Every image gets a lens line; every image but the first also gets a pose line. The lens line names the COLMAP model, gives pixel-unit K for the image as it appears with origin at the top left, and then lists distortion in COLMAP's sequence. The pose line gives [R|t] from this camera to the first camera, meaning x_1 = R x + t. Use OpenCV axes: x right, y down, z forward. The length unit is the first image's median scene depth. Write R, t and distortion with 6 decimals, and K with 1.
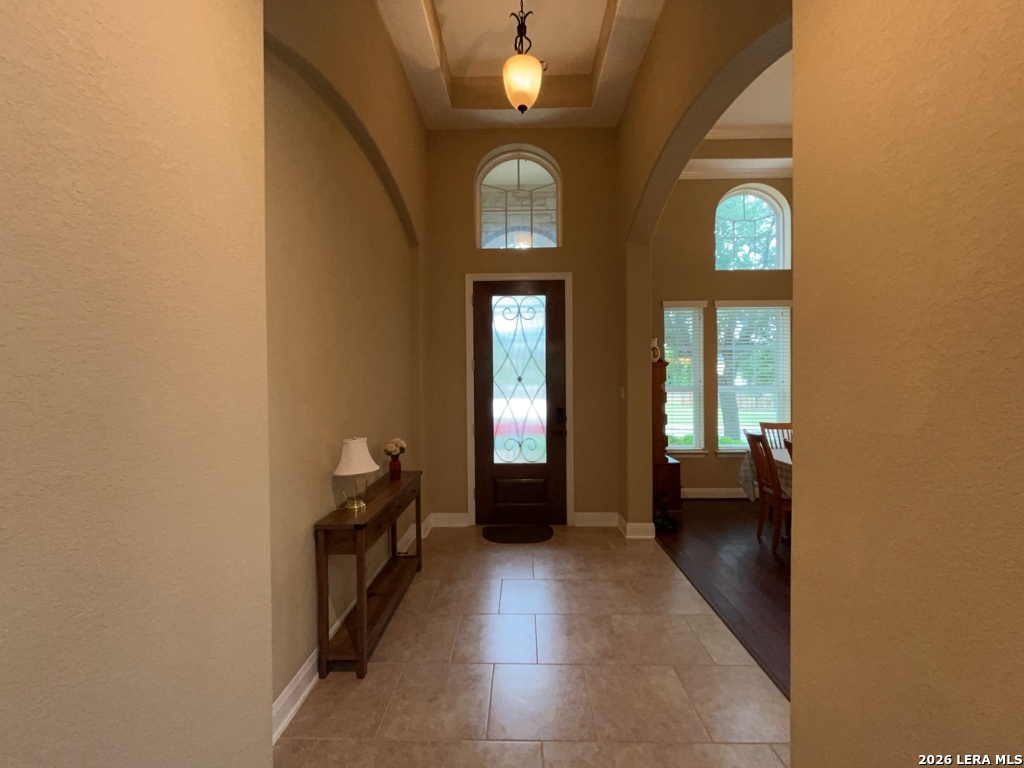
lens RADIAL K [[417.9, 0, 510.8], [0, 417.9, 383.8], [0, 0, 1]] dist [-0.004081, 0.000050]
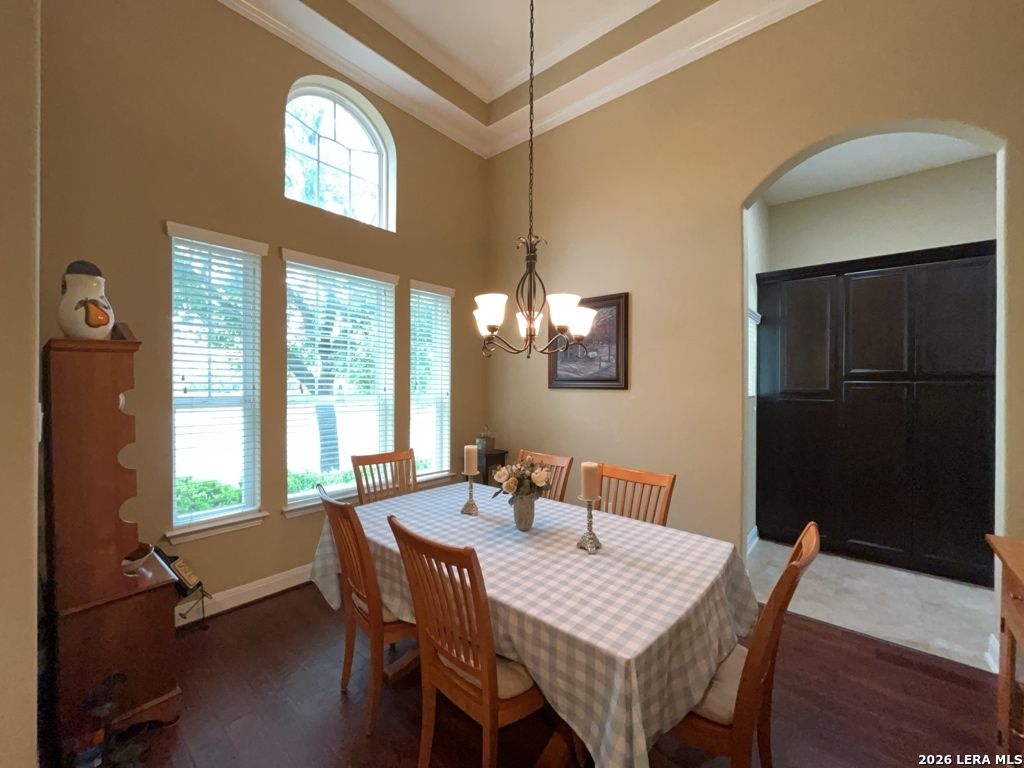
lens RADIAL K [[417.9, 0, 511.1], [0, 417.9, 385.1], [0, 0, 1]] dist [-0.004081, 0.000050]
pose [[0.640408, 0.007347, 0.768000, 0.250156], [-0.007408, 0.999967, -0.003389, -0.010529], [-0.768000, -0.003519, 0.640441, 0.389513]]
